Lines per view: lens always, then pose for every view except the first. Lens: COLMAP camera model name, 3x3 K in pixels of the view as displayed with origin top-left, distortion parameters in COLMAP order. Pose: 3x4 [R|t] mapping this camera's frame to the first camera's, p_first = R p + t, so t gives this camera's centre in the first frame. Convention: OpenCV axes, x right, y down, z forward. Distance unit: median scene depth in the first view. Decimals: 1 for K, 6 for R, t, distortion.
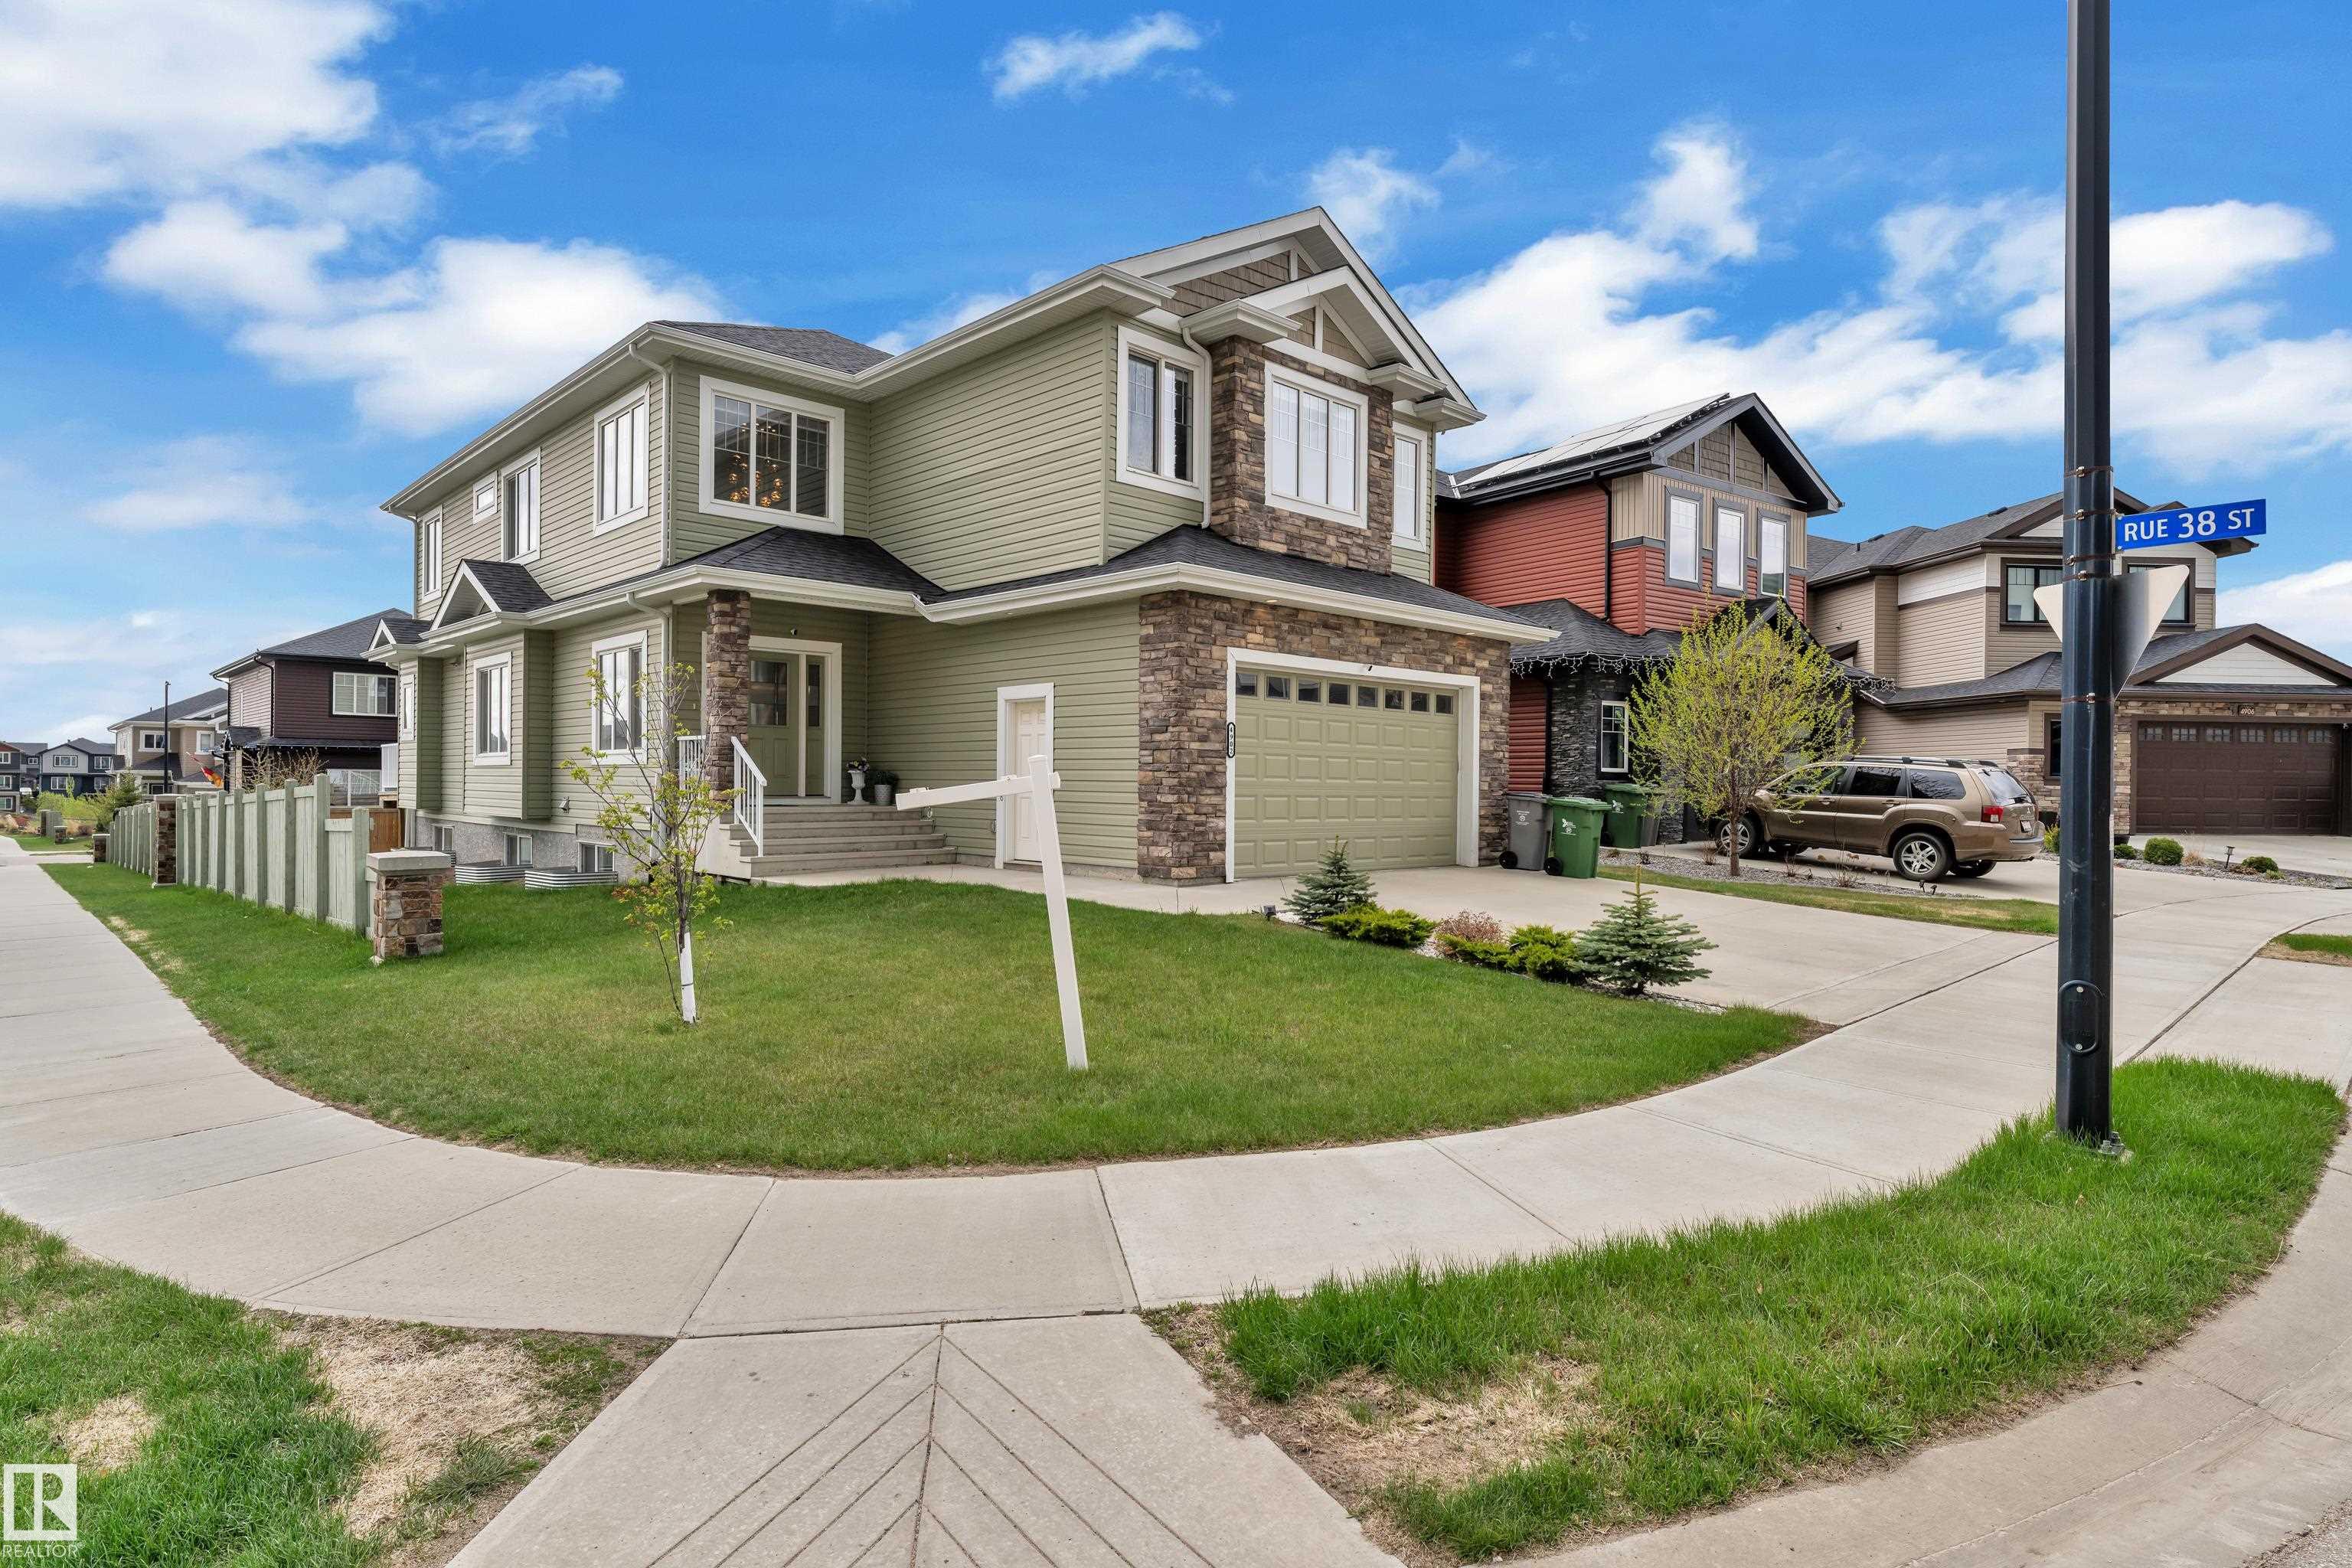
lens RADIAL K [[1236.2, 0, 1176.0], [0, 1236.2, 784.0], [0, 0, 1]] dist [-0.003935, -0.000119]
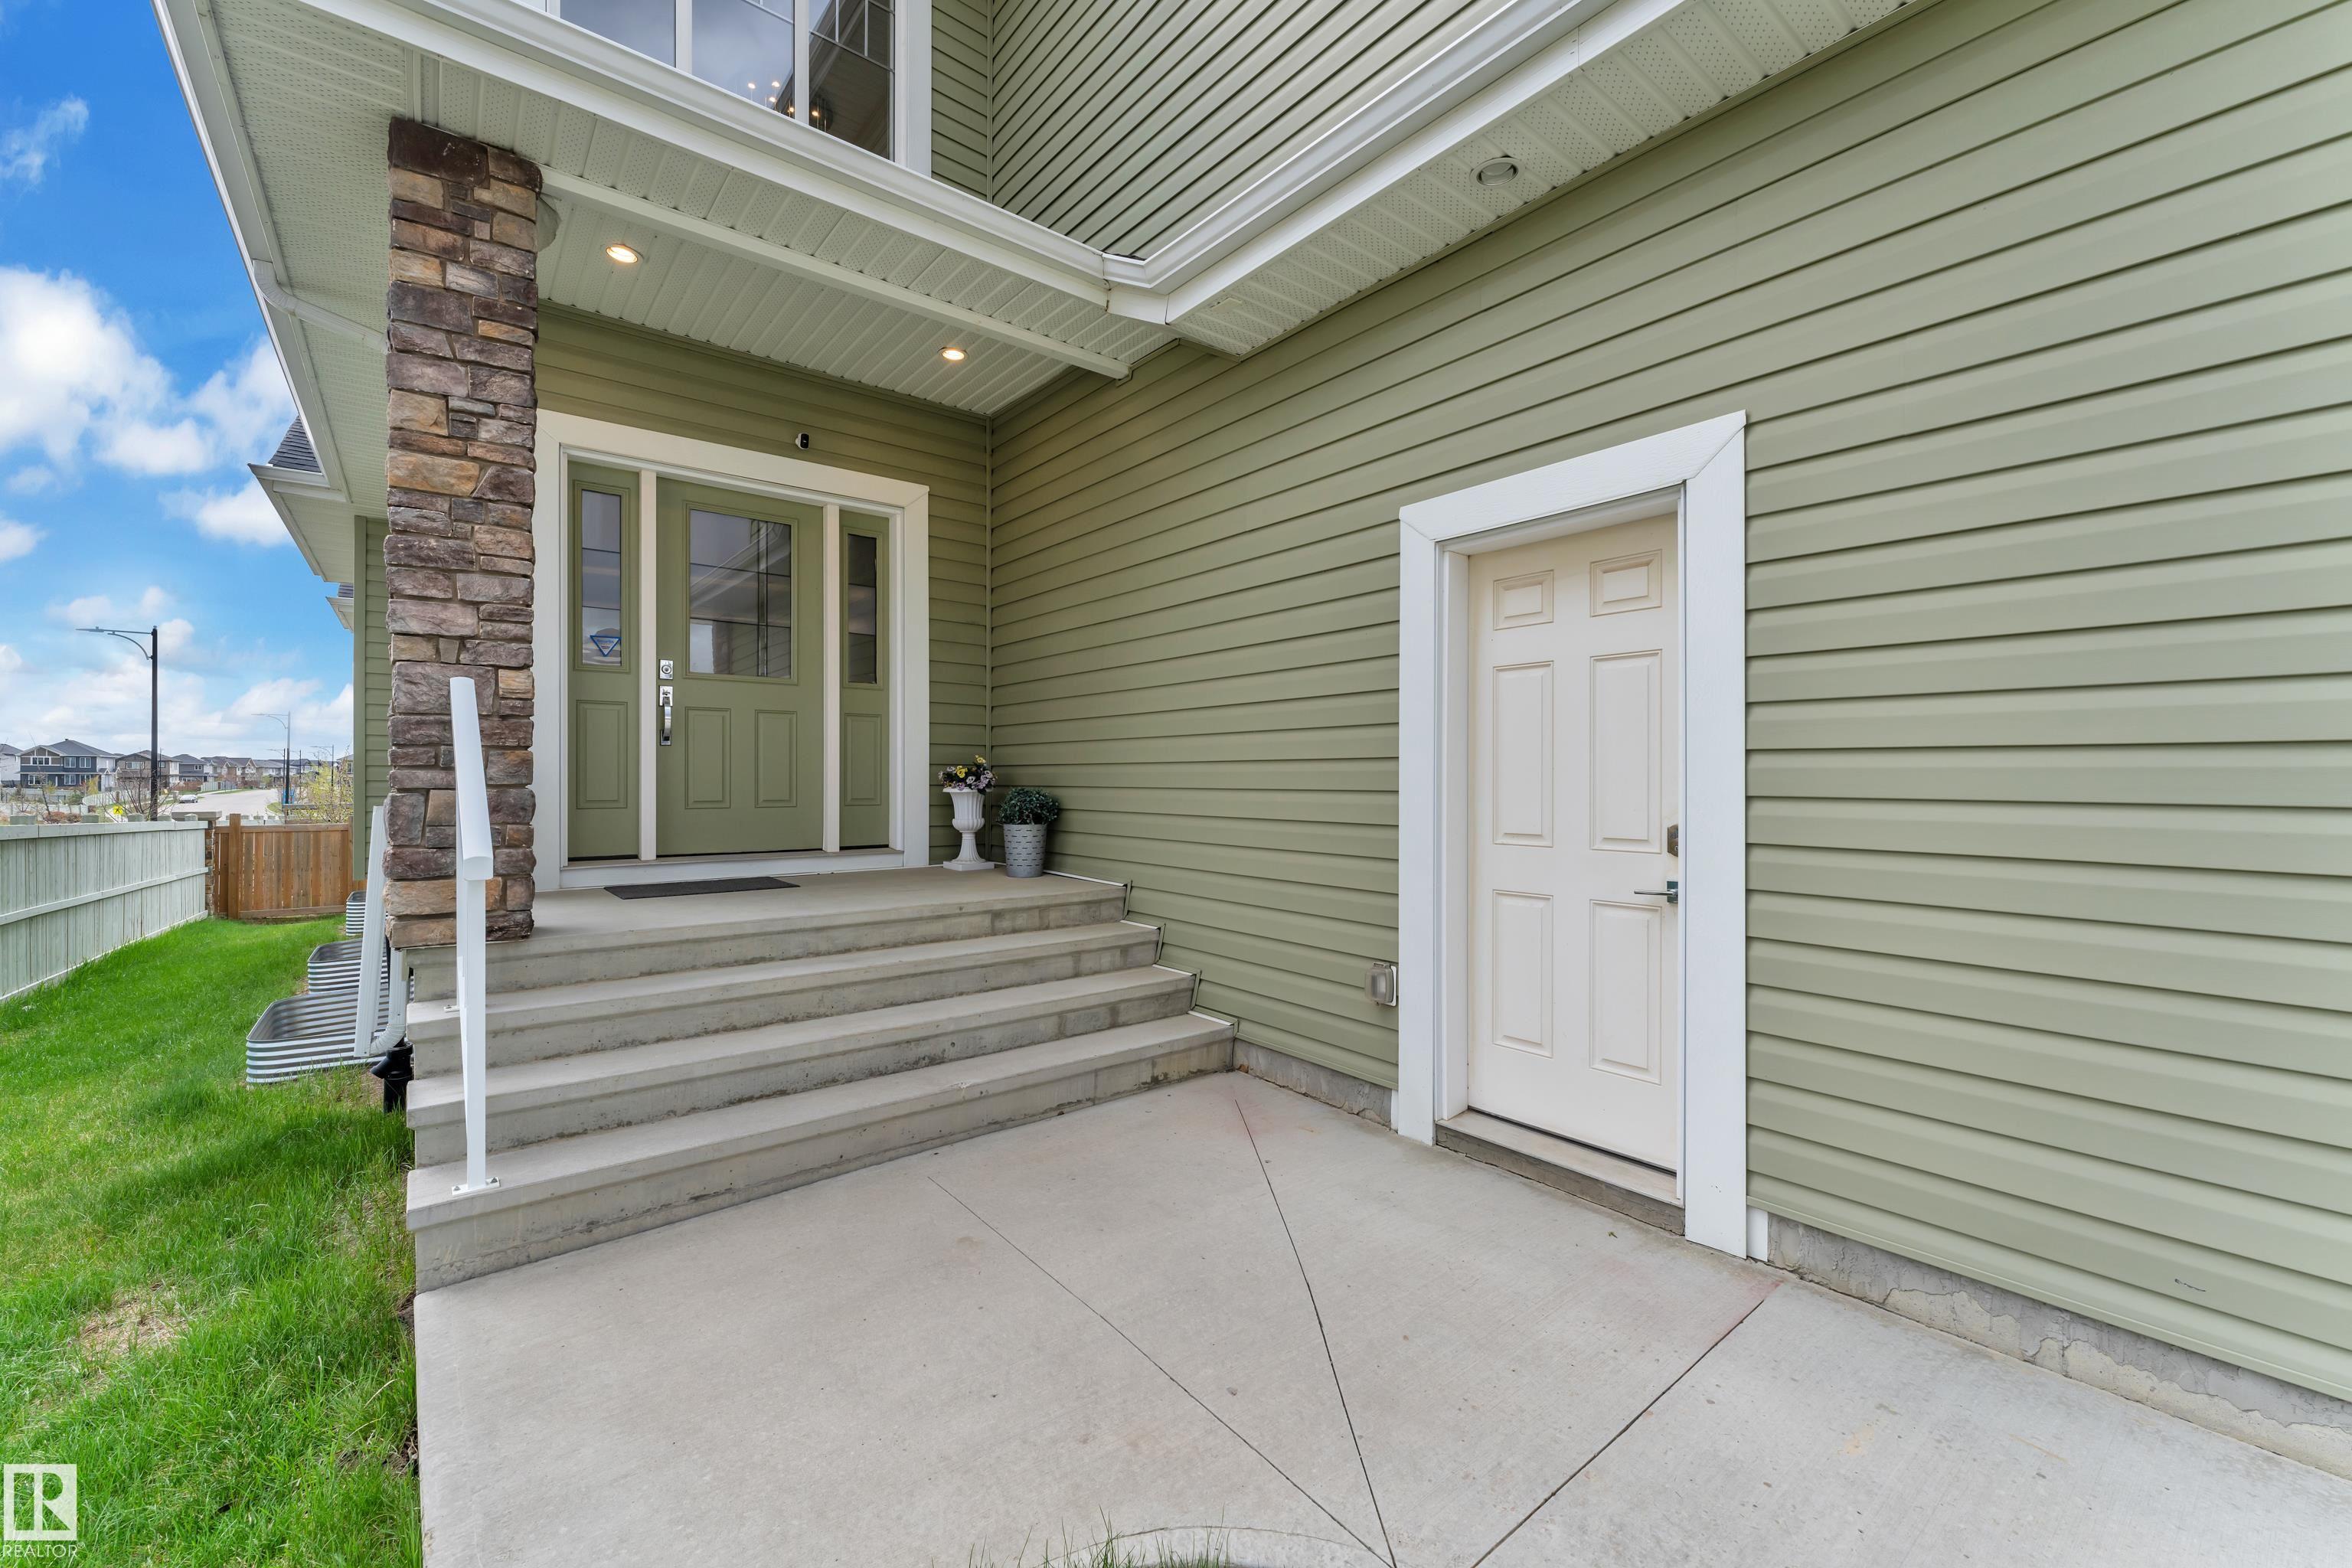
lens RADIAL K [[944.8, 0, 1171.4], [0, 944.8, 782.7], [0, 0, 1]] dist [-0.000519, -0.000058]
pose [[0.994758, -0.004266, -0.102169, -0.173586], [0.004329, 0.999991, 0.000394, -0.013950], [0.102167, -0.000834, 0.994767, 0.768508]]
